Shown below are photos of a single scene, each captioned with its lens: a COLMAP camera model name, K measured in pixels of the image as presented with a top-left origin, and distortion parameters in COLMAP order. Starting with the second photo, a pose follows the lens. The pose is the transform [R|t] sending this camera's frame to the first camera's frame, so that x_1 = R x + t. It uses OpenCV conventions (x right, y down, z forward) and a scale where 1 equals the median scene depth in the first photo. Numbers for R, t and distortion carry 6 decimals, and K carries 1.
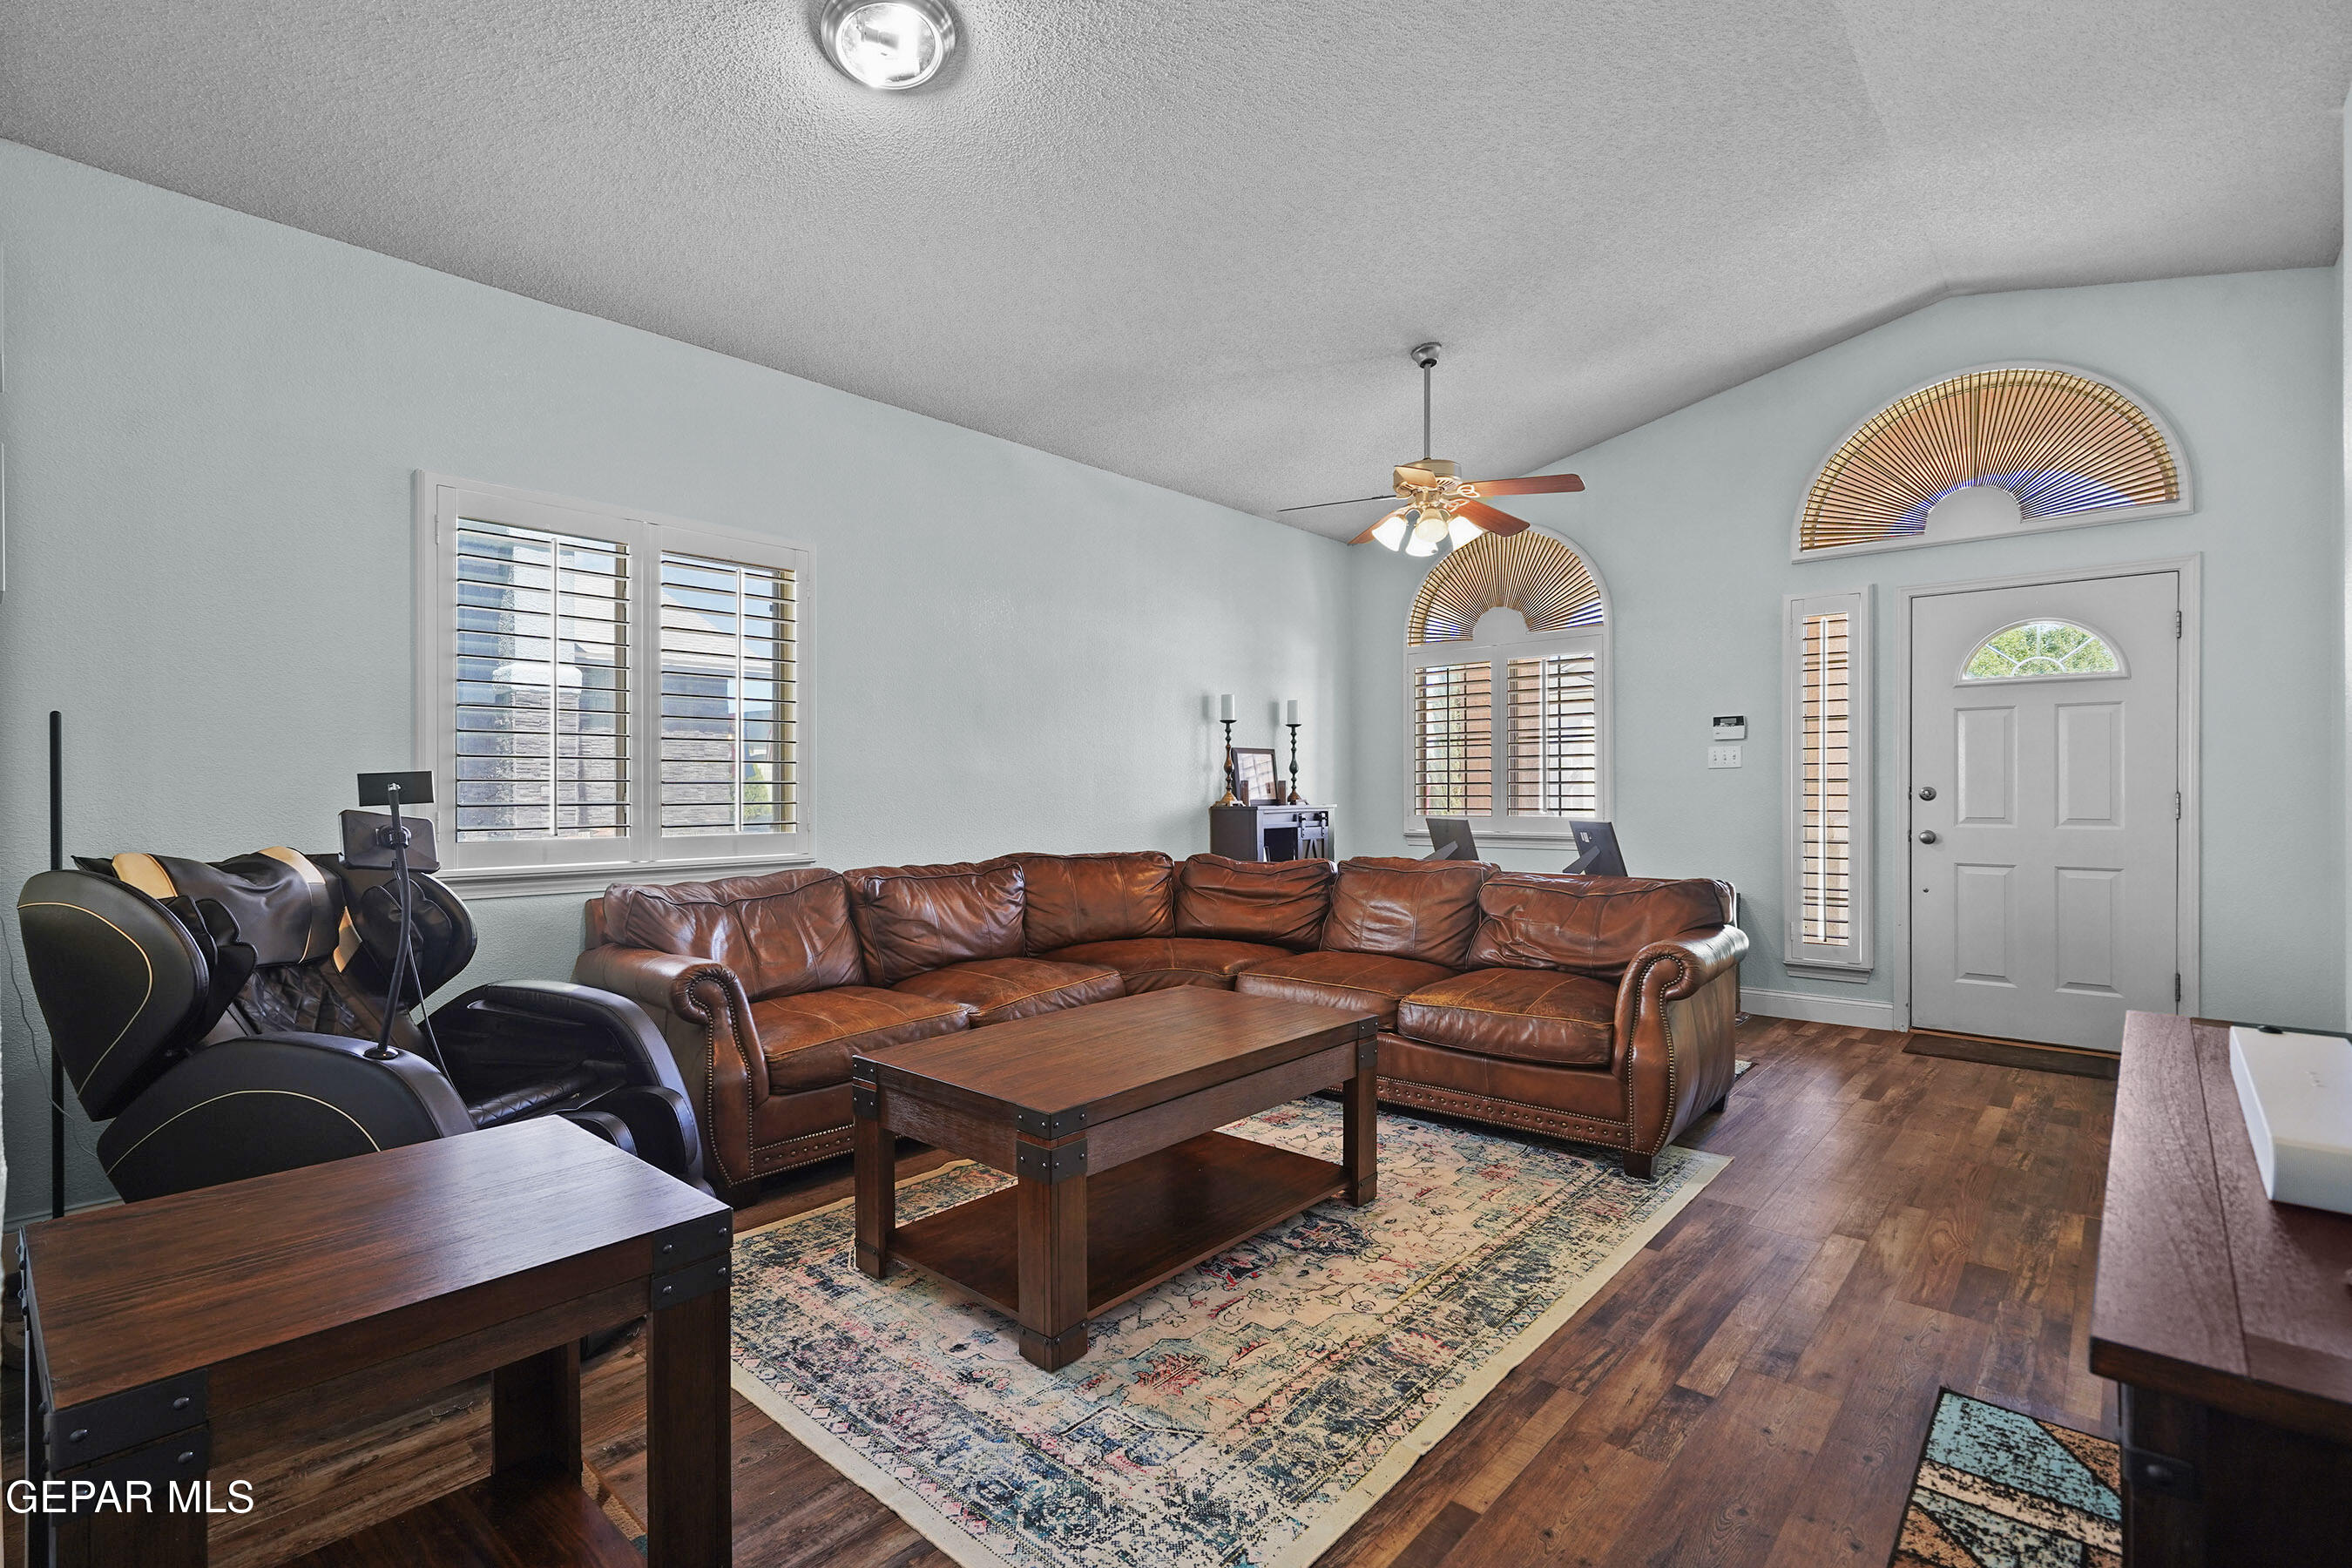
lens RADIAL K [[1081.8, 0, 1163.5], [0, 1081.8, 794.8], [0, 0, 1]] dist [-0.001611, -0.000083]
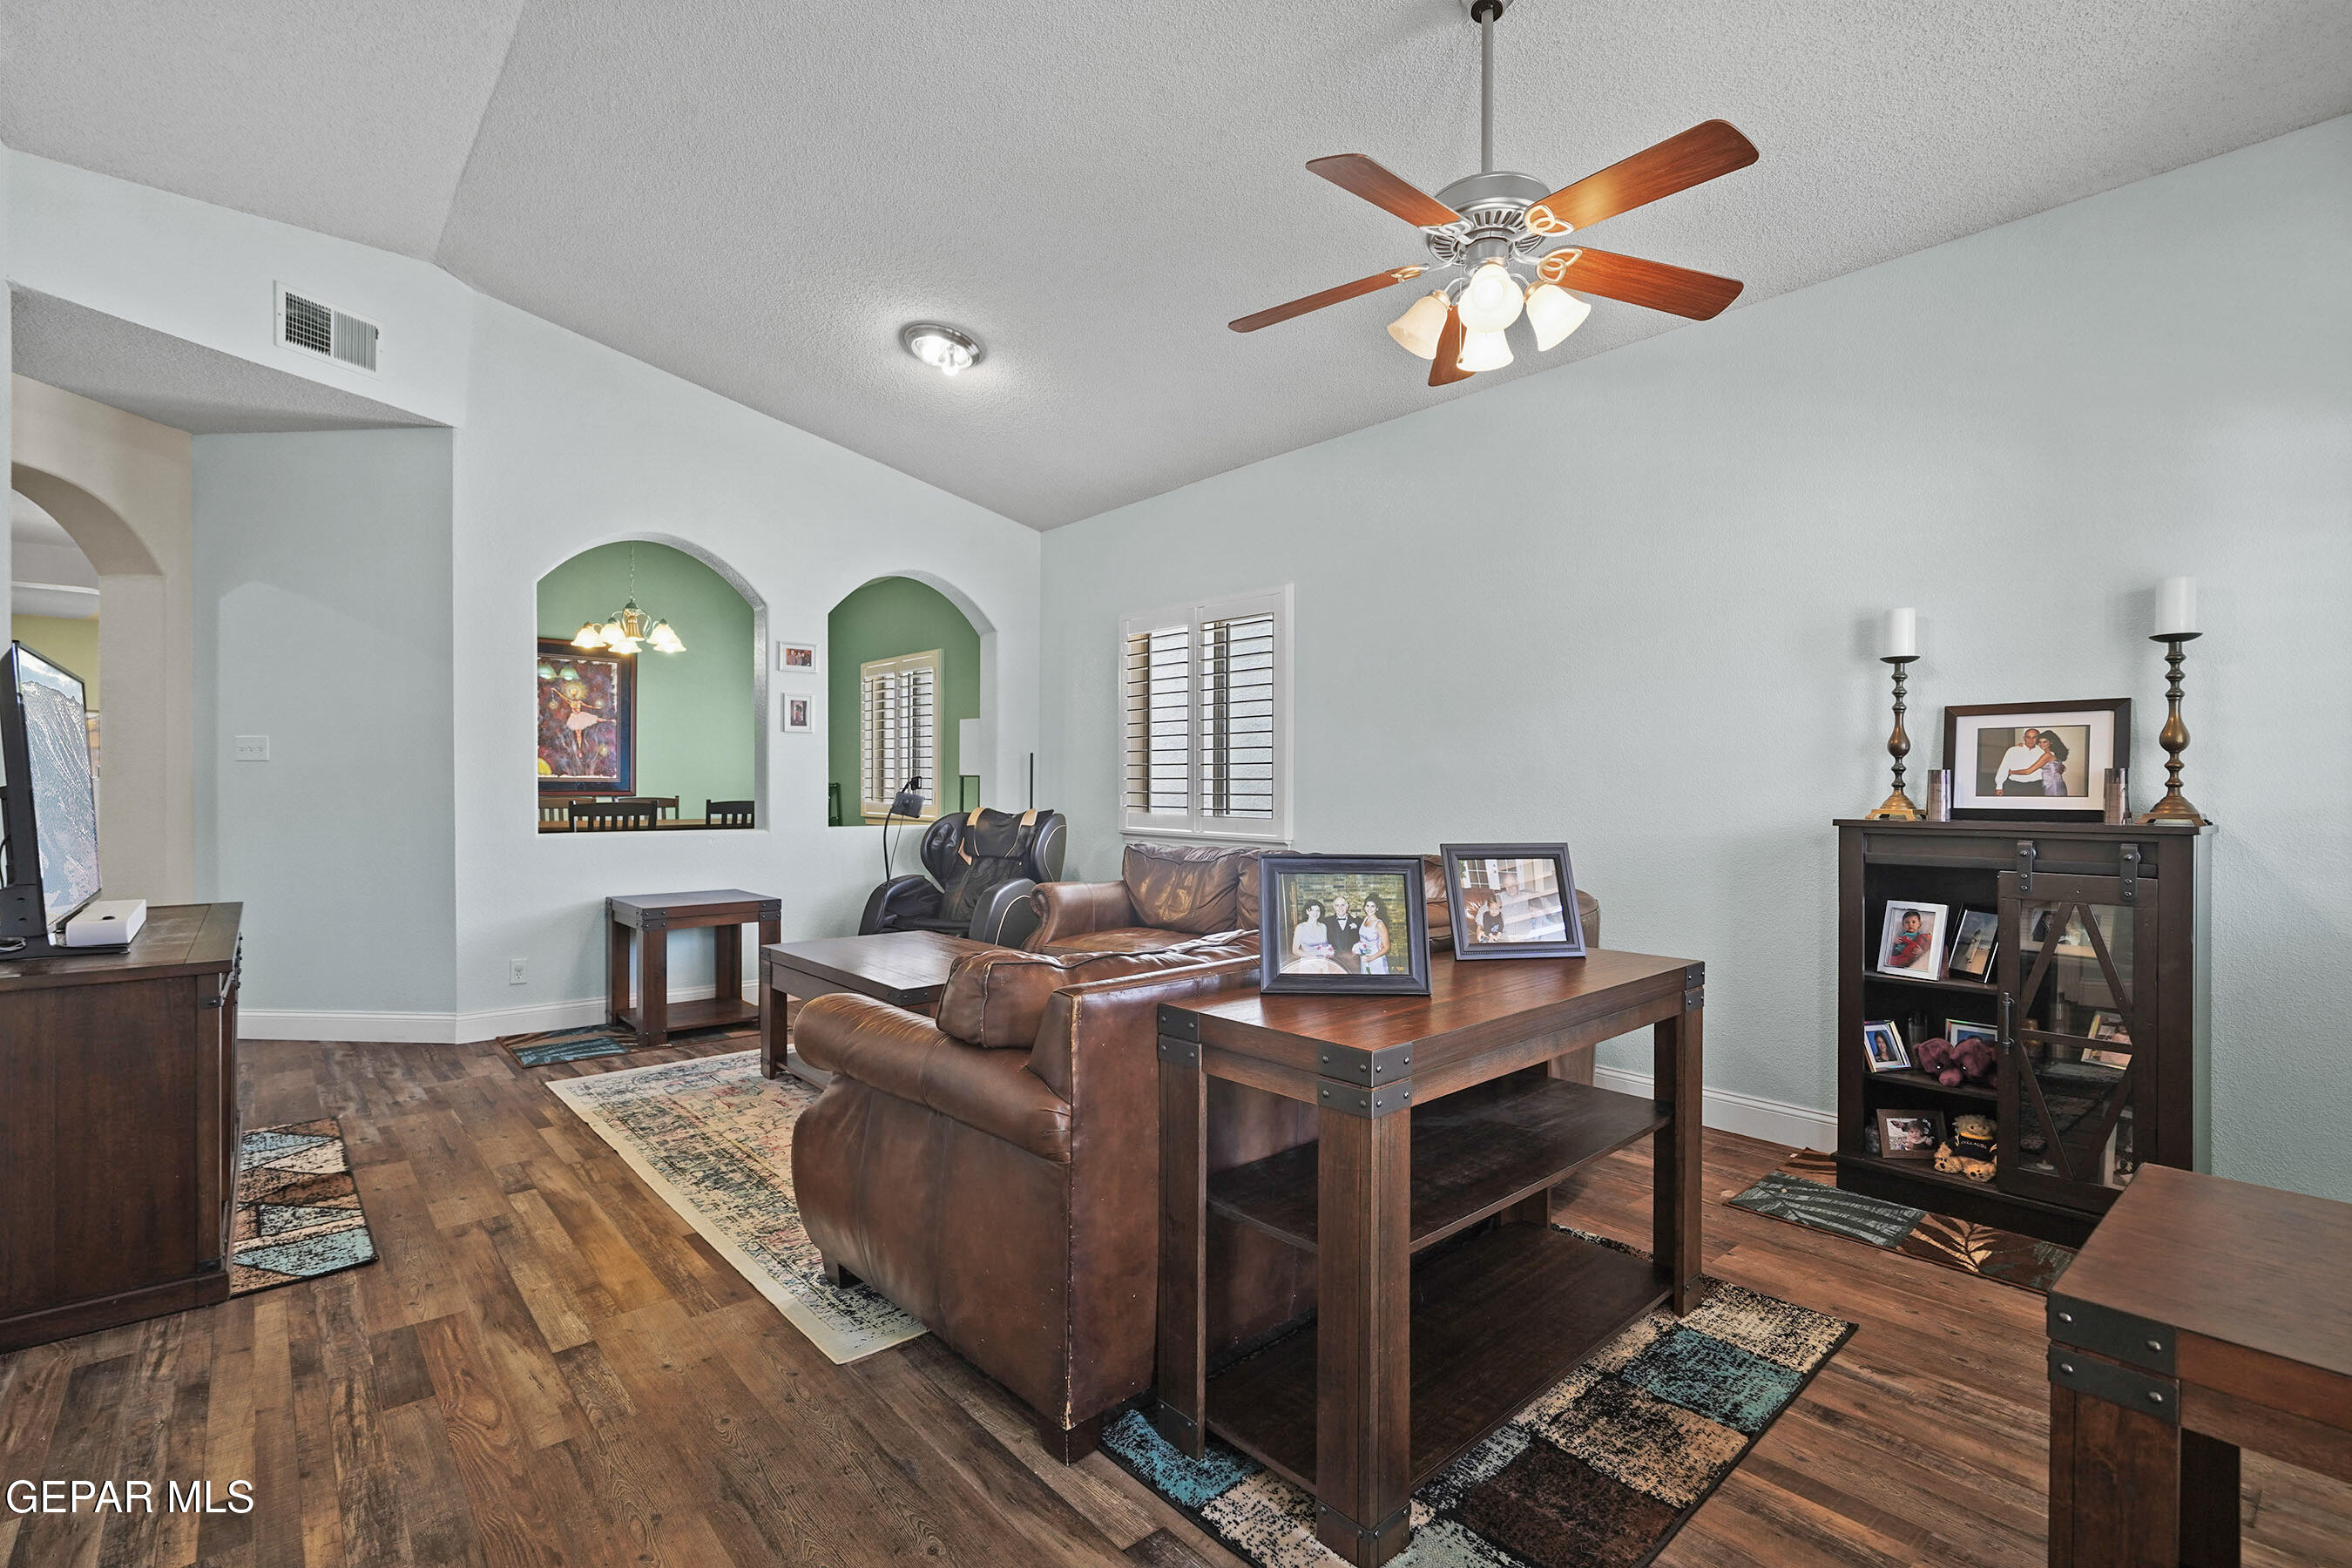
lens RADIAL K [[1074.7, 0, 1176.0], [0, 1074.7, 784.0], [0, 0, 1]] dist [-0.003300, 0.000180]
pose [[-0.125400, 0.003891, -0.992099, 1.540240], [-0.004709, 0.999979, 0.004517, -0.018617], [0.992095, 0.005238, -0.125379, 1.734963]]
